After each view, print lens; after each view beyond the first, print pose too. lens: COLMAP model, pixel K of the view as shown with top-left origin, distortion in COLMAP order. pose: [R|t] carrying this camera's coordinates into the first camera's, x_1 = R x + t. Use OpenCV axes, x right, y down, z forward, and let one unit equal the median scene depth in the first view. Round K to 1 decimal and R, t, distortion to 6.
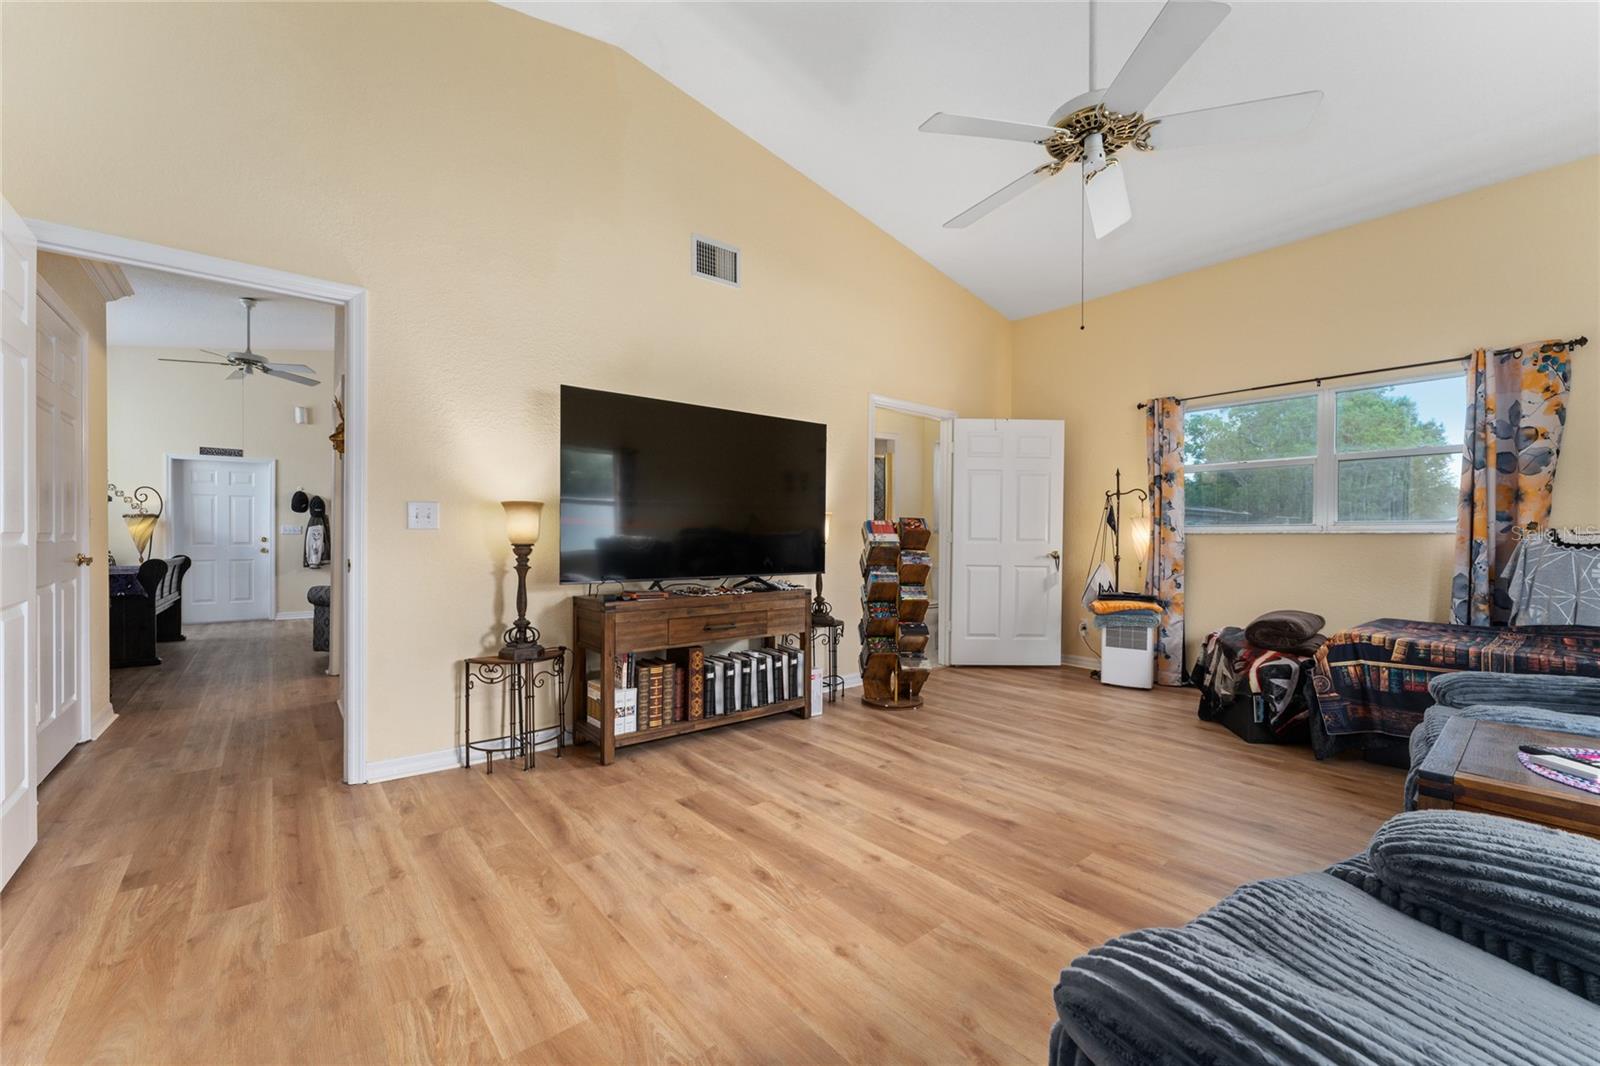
lens RADIAL K [[633.5, 0, 795.9], [0, 633.5, 540.6], [0, 0, 1]] dist [0.000253, -0.000012]
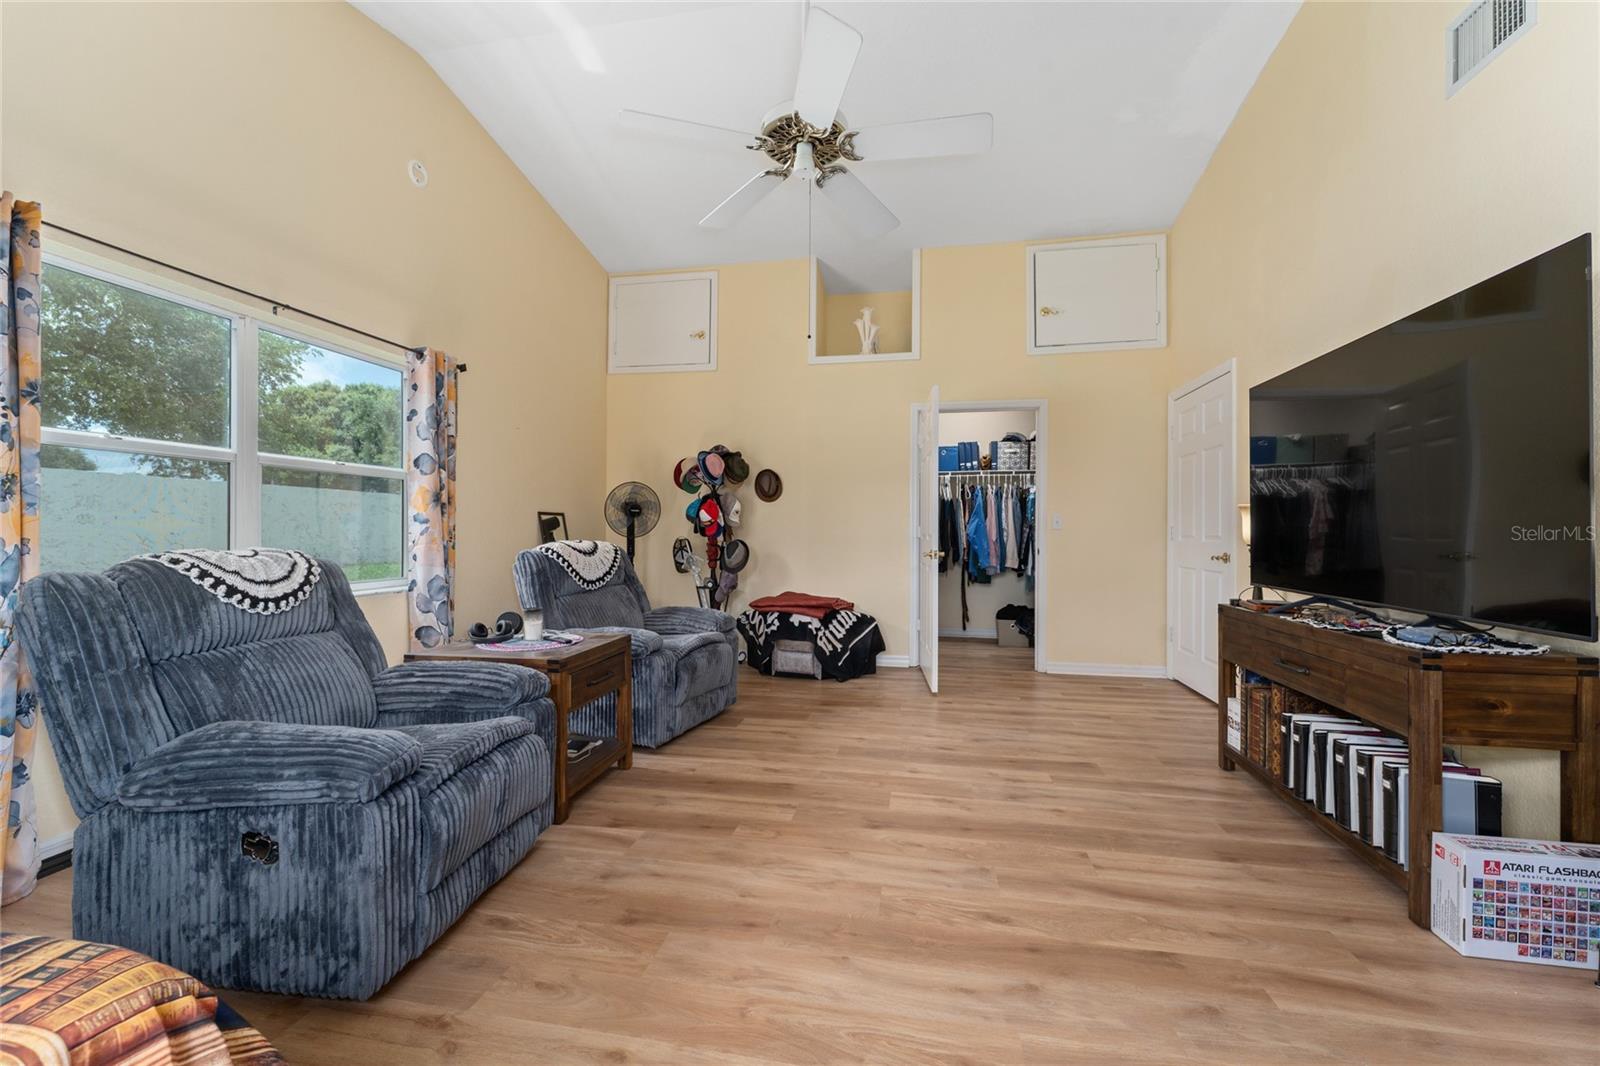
lens RADIAL K [[641.0, 0, 798.6], [0, 641.0, 516.4], [0, 0, 1]] dist [-0.001262, -0.000153]
pose [[-0.764502, -0.023838, -0.644180, 0.925141], [-0.013834, 0.999693, -0.020575, -0.007807], [0.644472, -0.006818, -0.764597, 1.452084]]
